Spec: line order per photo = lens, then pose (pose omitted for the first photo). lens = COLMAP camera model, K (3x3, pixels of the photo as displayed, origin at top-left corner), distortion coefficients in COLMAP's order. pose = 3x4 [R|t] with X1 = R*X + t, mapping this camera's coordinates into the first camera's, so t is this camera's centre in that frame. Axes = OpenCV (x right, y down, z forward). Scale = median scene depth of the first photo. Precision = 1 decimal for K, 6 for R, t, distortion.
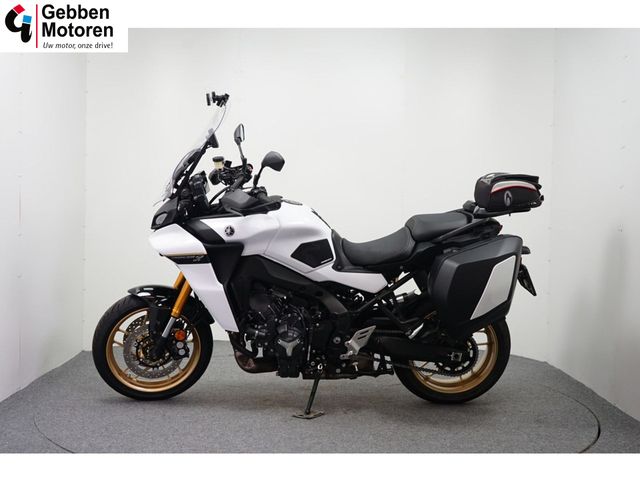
lens RADIAL K [[823.4, 0, 318.8], [0, 823.4, 243.8], [0, 0, 1]] dist [0.009655, 0.000000]
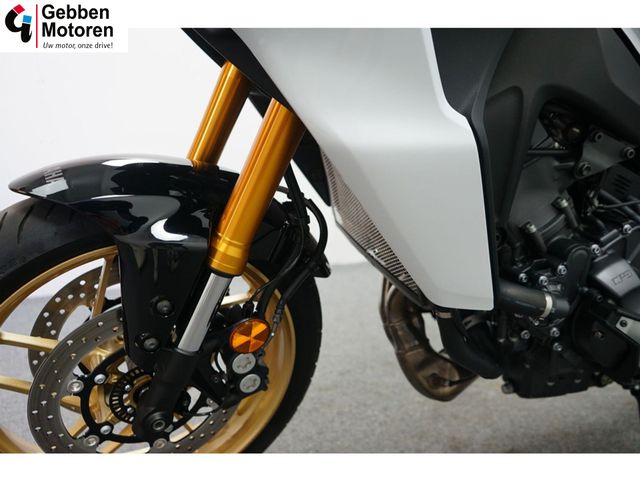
lens RADIAL K [[515.6, 0, 317.0], [0, 515.6, 239.0], [0, 0, 1]] dist [0.010984, 0.002096]
pose [[0.975528, -0.091812, 0.199791, -0.177814], [0.062476, 0.986939, 0.148484, 0.056185], [-0.210815, -0.132368, 0.968522, 0.839372]]
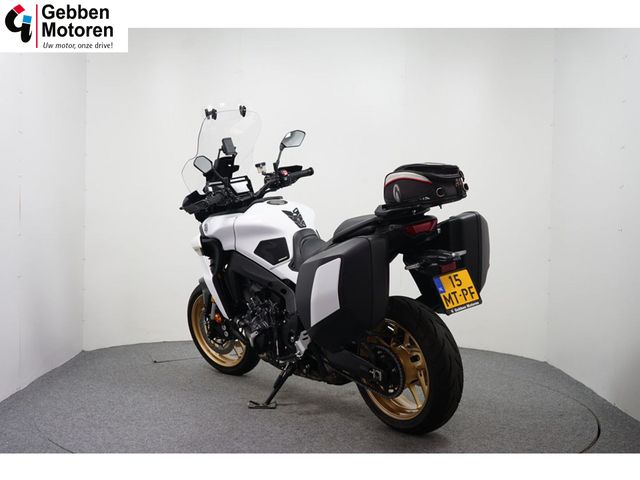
lens RADIAL K [[823.4, 0, 321.2], [0, 823.4, 236.8], [0, 0, 1]] dist [0.009655, 0.000000]
pose [[0.567129, 0.015418, -0.823484, 0.873185], [-0.047684, 0.998762, -0.014140, 0.005463], [0.822247, 0.047286, 0.567163, 0.456498]]
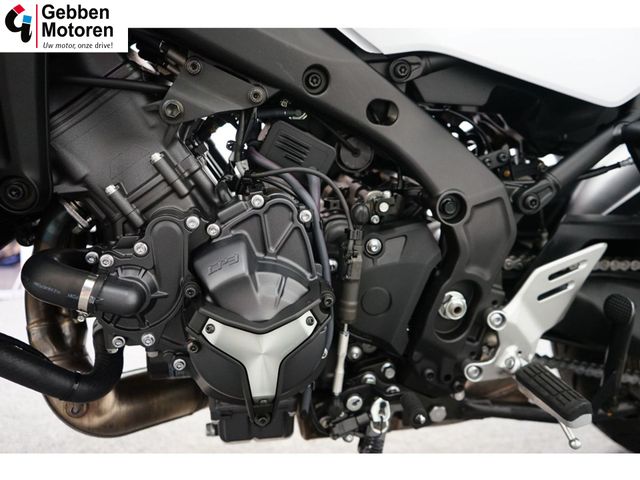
lens RADIAL K [[515.6, 0, 321.2], [0, 515.6, 241.0], [0, 0, 1]] dist [0.010984, 0.002096]
pose [[0.990625, -0.018318, 0.135377, -0.037491], [0.010436, 0.998221, 0.058704, 0.089046], [-0.136211, -0.056740, 0.989054, 0.861946]]
